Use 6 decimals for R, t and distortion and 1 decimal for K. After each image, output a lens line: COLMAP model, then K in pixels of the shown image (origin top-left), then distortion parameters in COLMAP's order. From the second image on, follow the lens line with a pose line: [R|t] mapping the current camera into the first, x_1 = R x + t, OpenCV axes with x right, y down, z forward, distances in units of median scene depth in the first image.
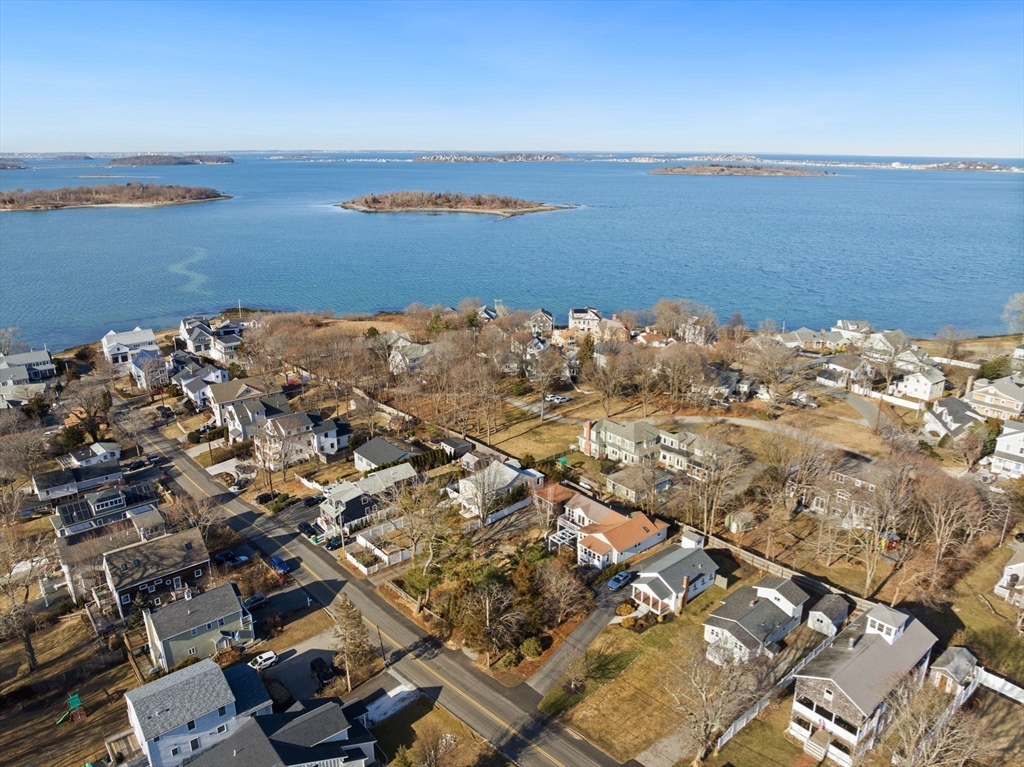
lens RADIAL K [[727.1, 0, 512.2], [0, 727.1, 384.2], [0, 0, 1]] dist [-0.044456, 0.010955]
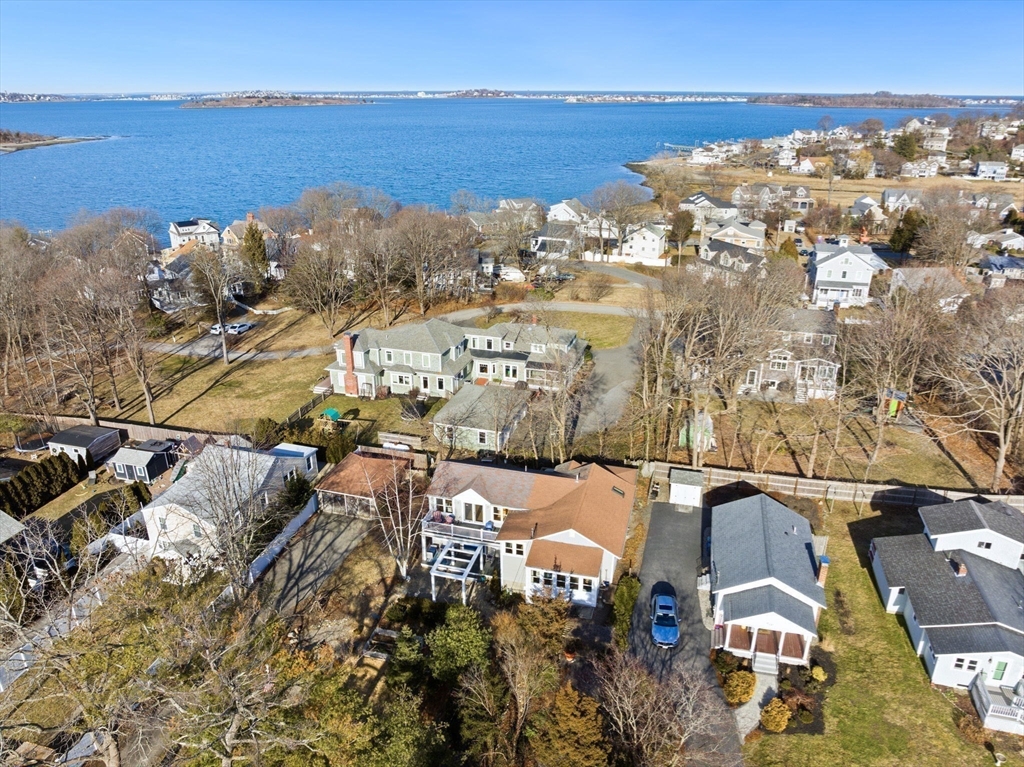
lens RADIAL K [[727.1, 0, 515.2], [0, 727.1, 382.2], [0, 0, 1]] dist [-0.044456, 0.010955]
pose [[0.822472, -0.217362, 0.525636, -0.086281], [0.179001, 0.976062, 0.123537, 0.039541], [-0.539906, -0.007516, 0.841692, 0.456765]]
